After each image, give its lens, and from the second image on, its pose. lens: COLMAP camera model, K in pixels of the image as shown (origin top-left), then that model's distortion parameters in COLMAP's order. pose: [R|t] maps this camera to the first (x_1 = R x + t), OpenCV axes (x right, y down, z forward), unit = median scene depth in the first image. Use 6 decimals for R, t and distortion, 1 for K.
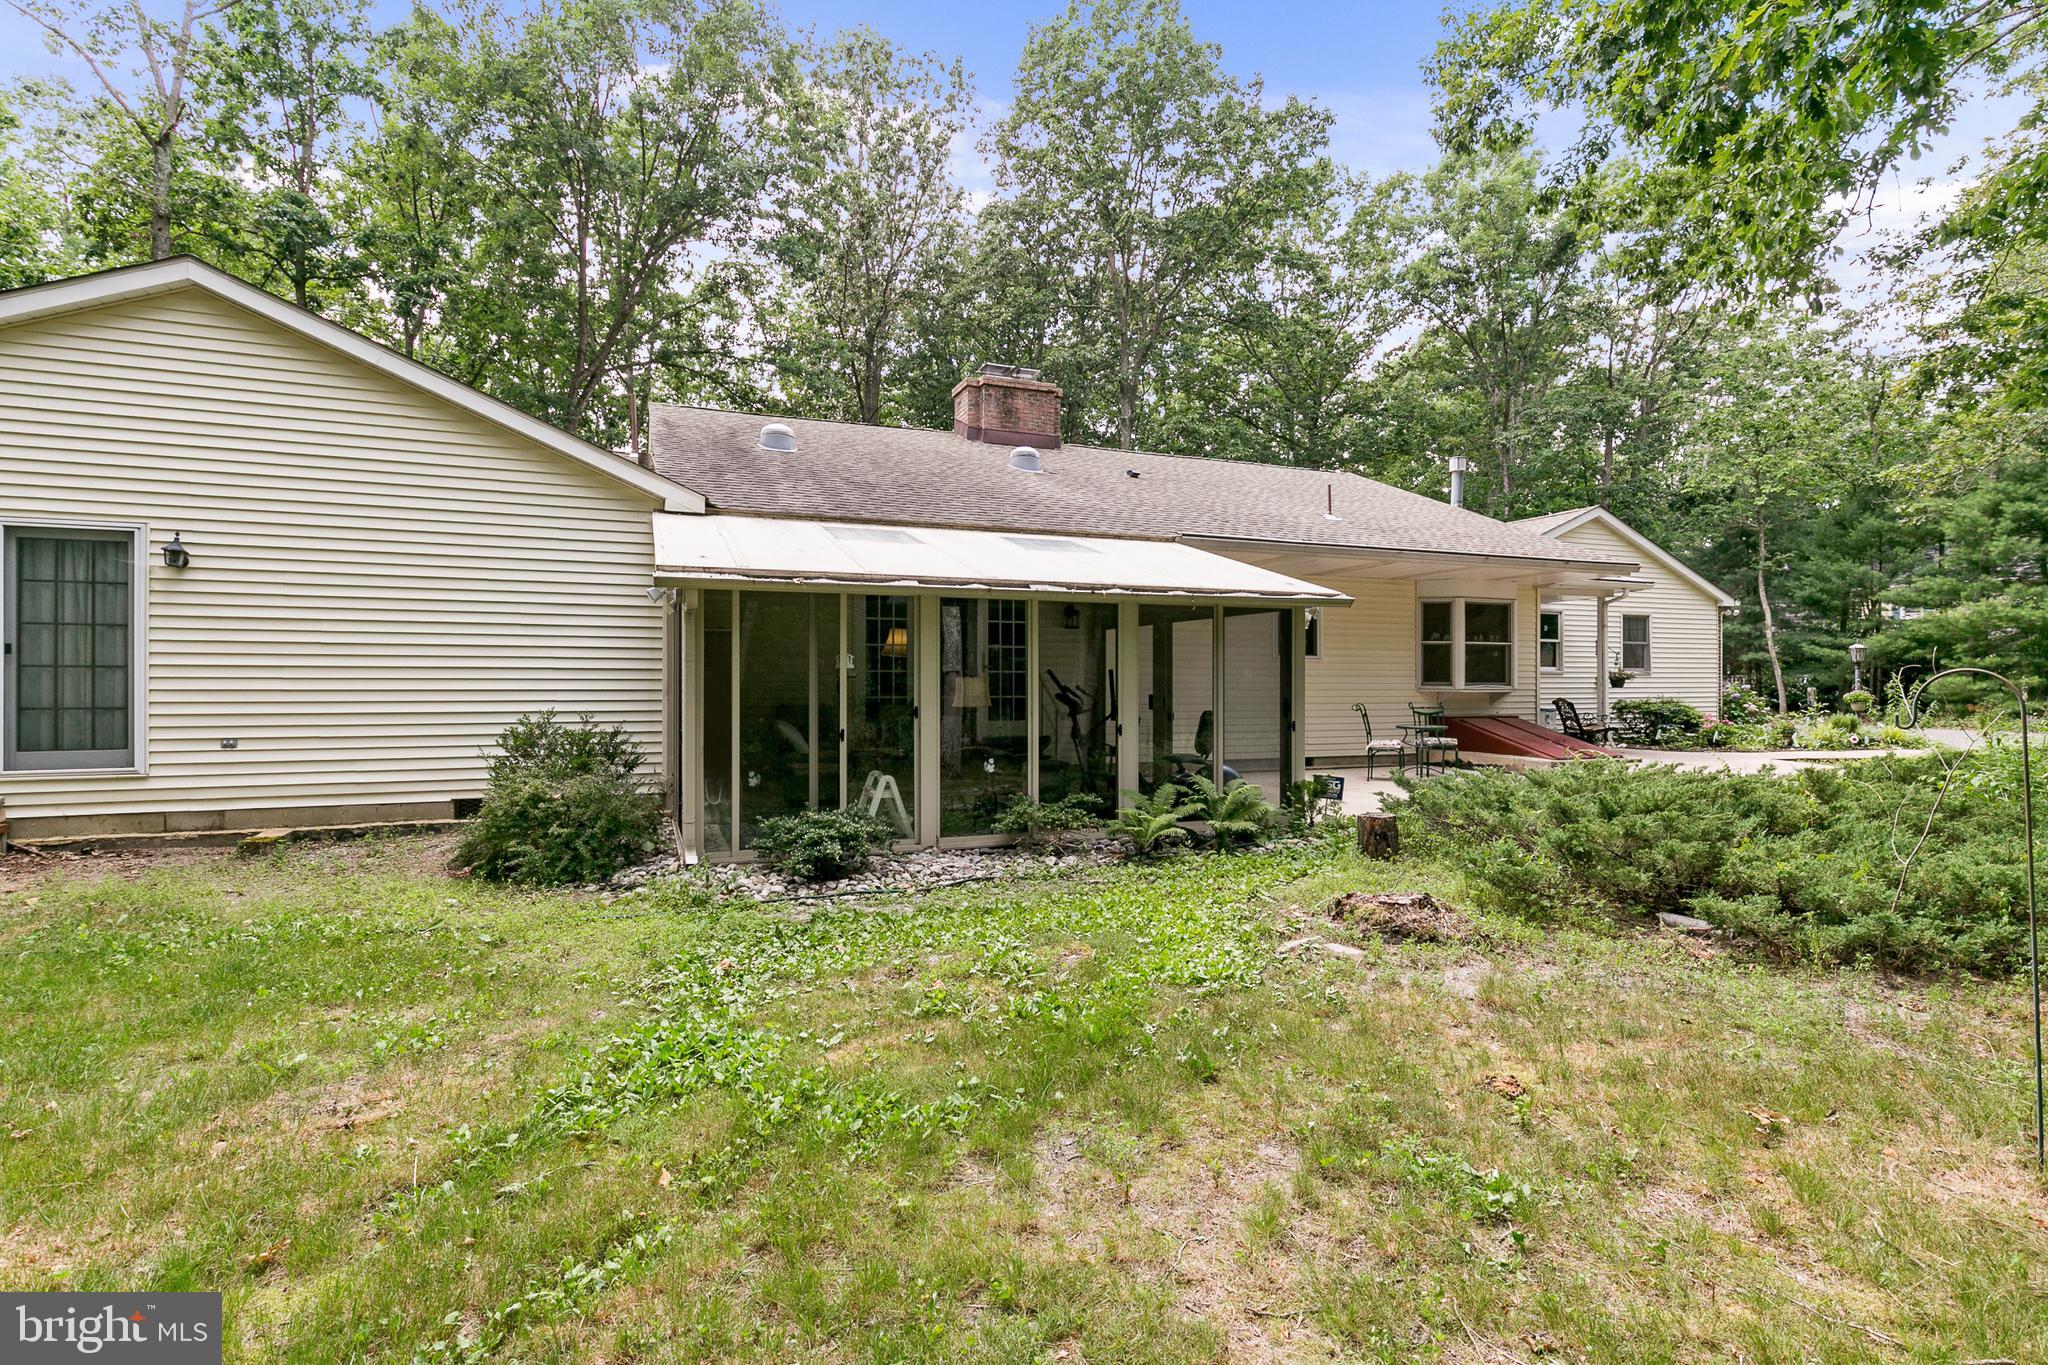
lens RADIAL K [[1008.4, 0, 1024.0], [0, 1008.4, 682.5], [0, 0, 1]] dist [0.003132, 0.000767]
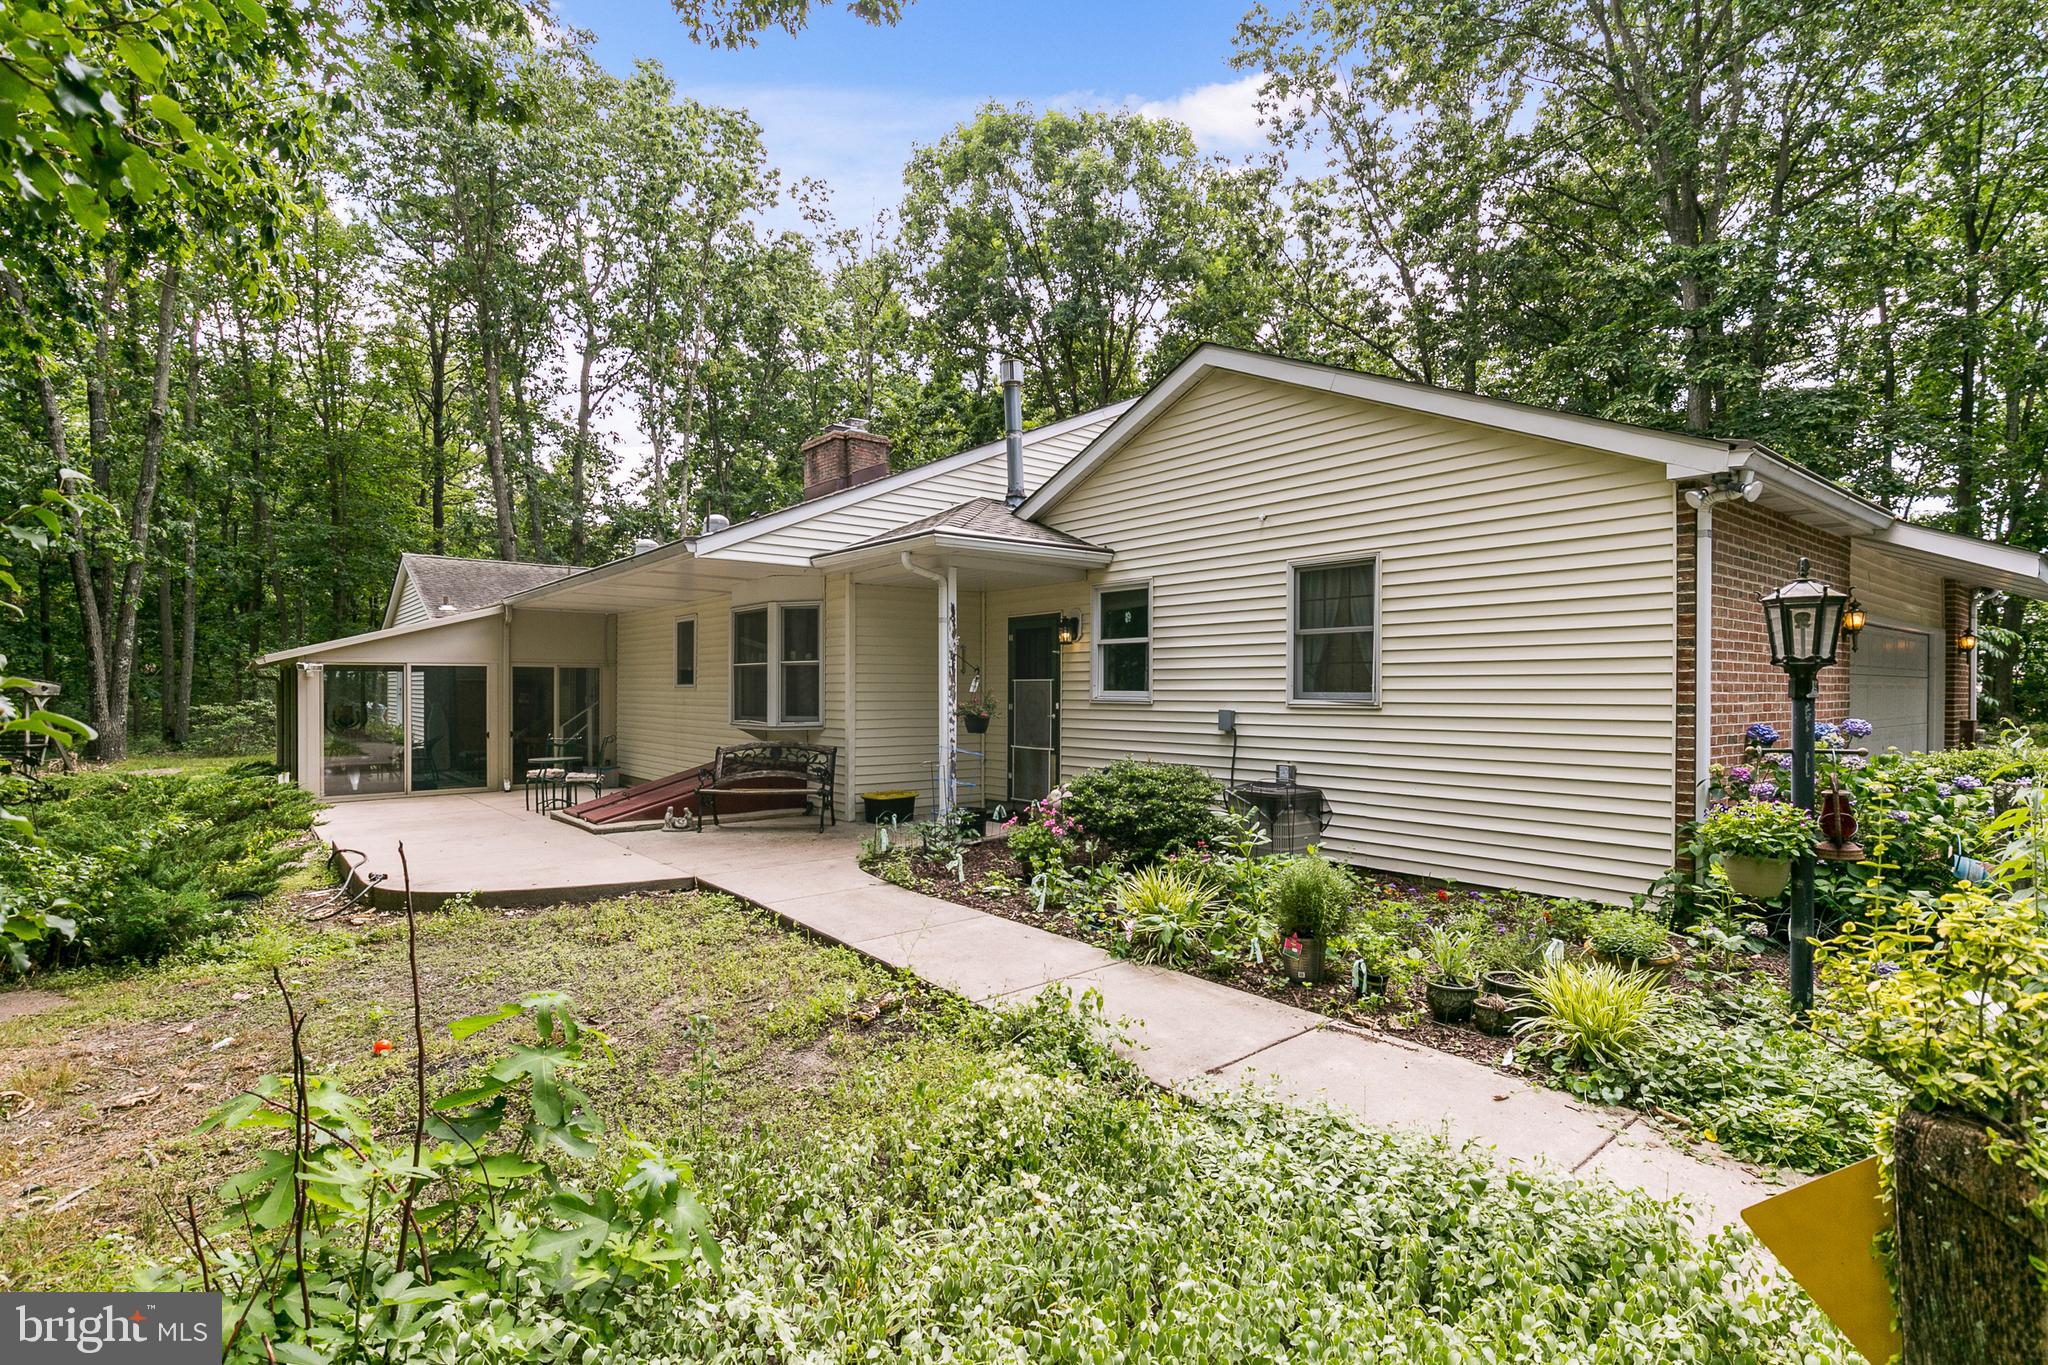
lens RADIAL K [[1008.4, 0, 1024.0], [0, 1008.4, 682.5], [0, 0, 1]] dist [0.003132, 0.000767]
pose [[0.321764, 0.004814, -0.946808, 1.165102], [0.013665, 0.999859, 0.009728, -0.030273], [0.946721, -0.016069, 0.321653, 0.928407]]
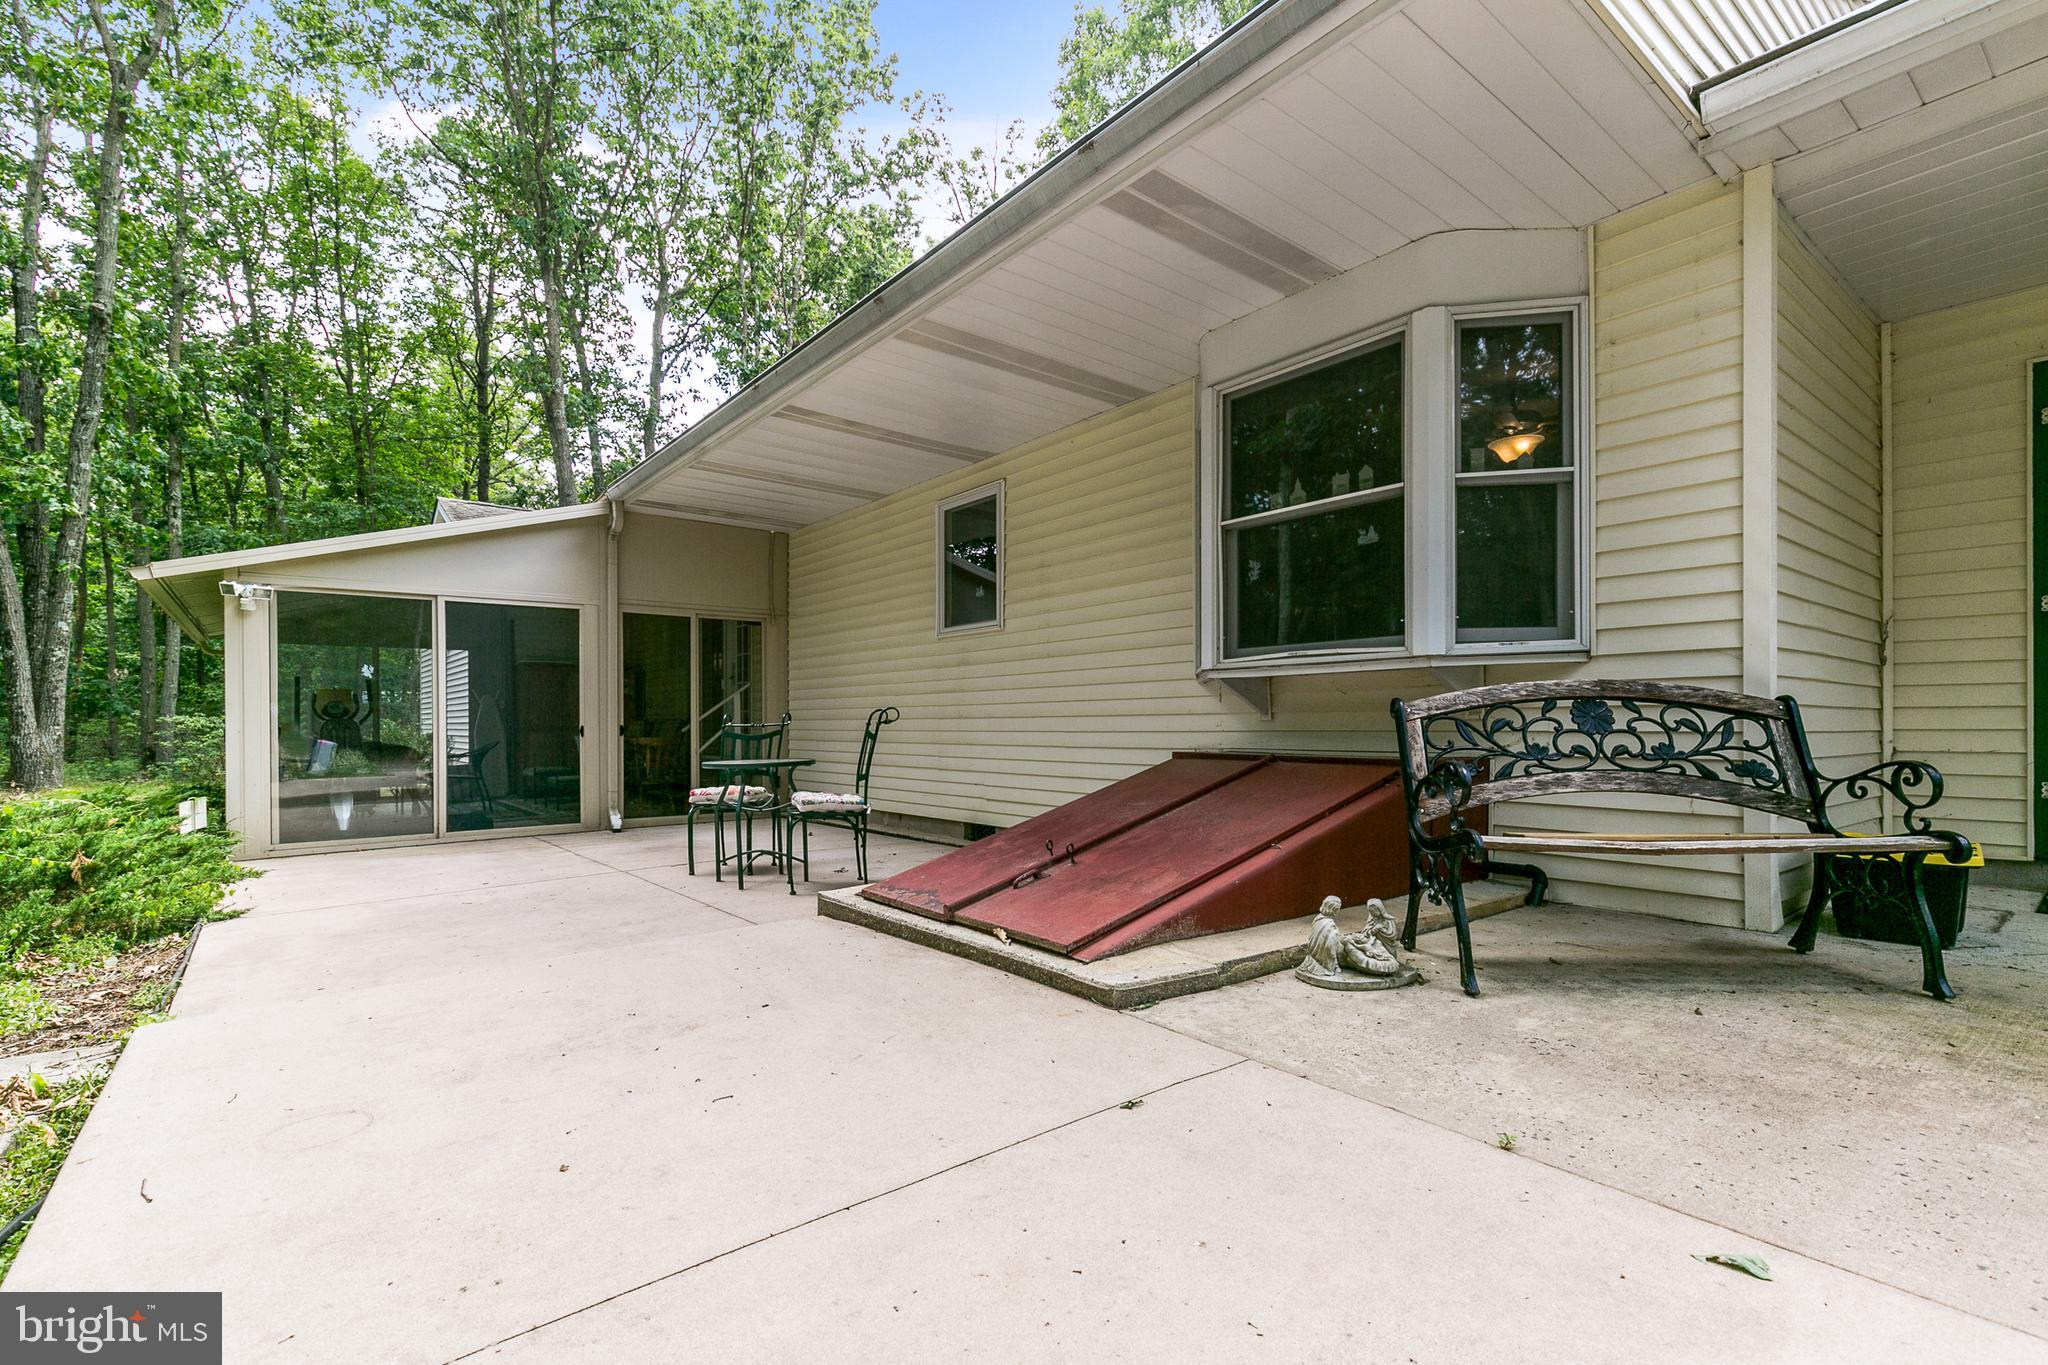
lens RADIAL K [[952.3, 0, 995.3], [0, 952.3, 723.9], [0, 0, 1]] dist [0.019961, -0.000079]
pose [[0.290723, 0.002051, -0.956805, 0.636506], [0.016098, 0.999846, 0.007034, 0.018601], [0.956672, -0.017448, 0.290645, 0.815063]]
